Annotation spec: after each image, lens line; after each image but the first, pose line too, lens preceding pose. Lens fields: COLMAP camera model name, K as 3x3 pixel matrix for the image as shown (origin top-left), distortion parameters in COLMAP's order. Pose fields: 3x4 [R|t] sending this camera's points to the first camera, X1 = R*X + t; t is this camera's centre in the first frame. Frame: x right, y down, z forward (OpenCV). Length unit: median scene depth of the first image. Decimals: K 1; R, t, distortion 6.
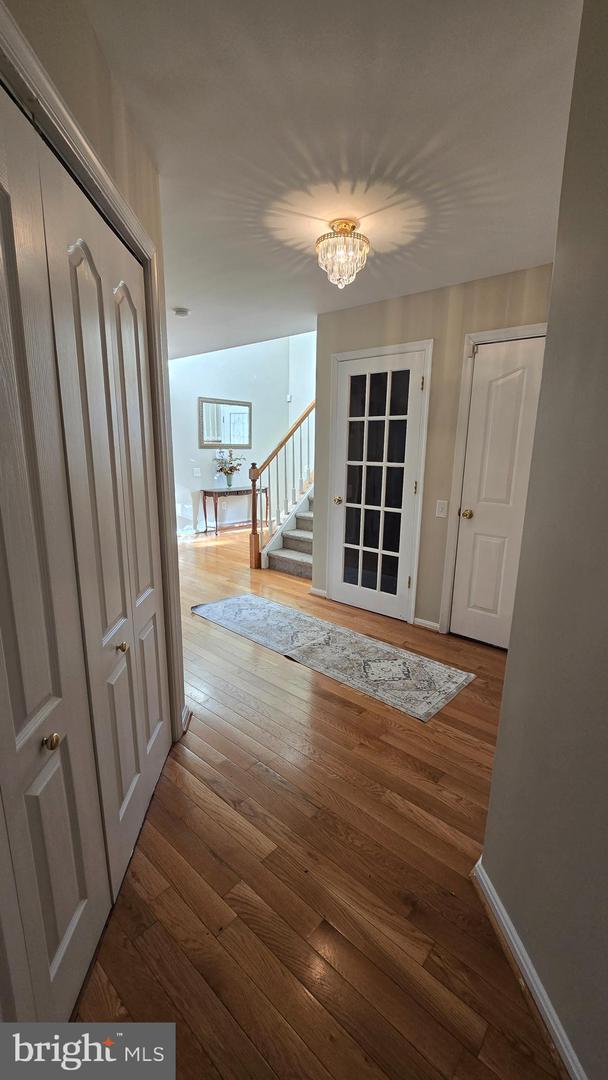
lens RADIAL K [[439.9, 0, 309.4], [0, 439.9, 542.2], [0, 0, 1]] dist [-0.004452, -0.001018]
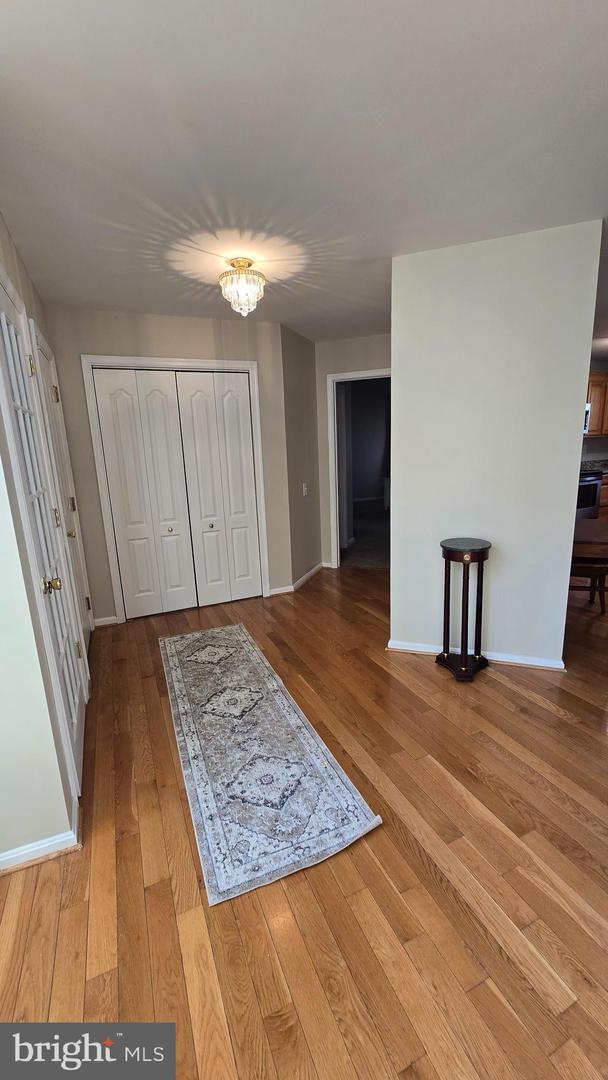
lens RADIAL K [[439.9, 0, 305.8], [0, 439.9, 538.5], [0, 0, 1]] dist [-0.004452, -0.001018]
pose [[-0.901461, -0.082008, 0.425022, -0.591606], [0.107696, 0.908522, 0.403720, -0.484175], [-0.419250, 0.409711, -0.810164, 2.041186]]
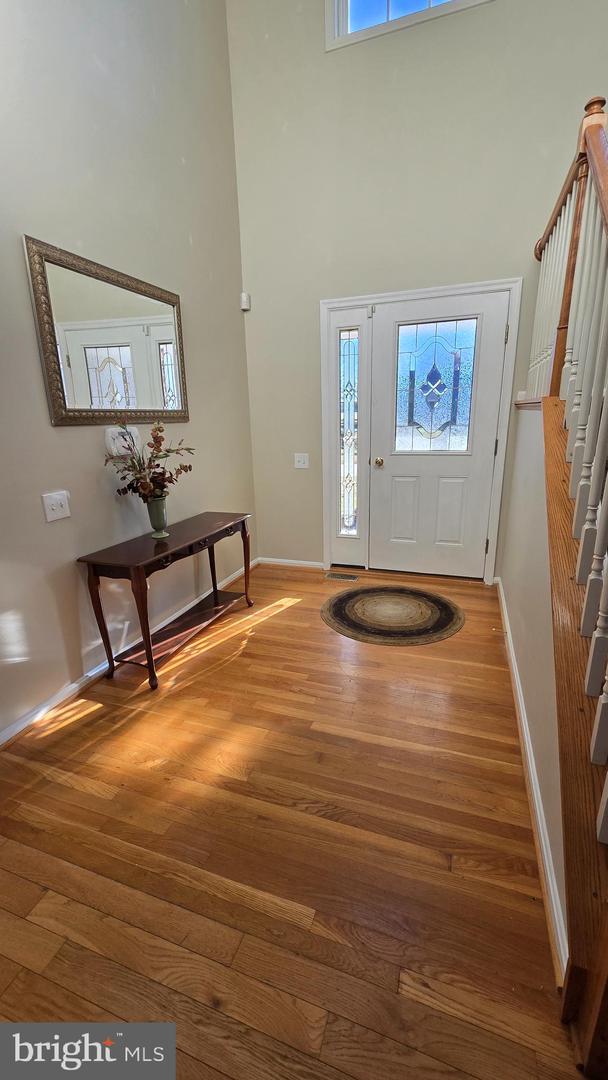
lens RADIAL K [[439.9, 0, 302.5], [0, 439.9, 537.8], [0, 0, 1]] dist [-0.004452, -0.001018]
pose [[0.937087, -0.140873, 0.319411, -0.190039], [0.124263, 0.989640, 0.071911, -0.133985], [-0.326232, -0.027696, 0.944884, 0.636216]]
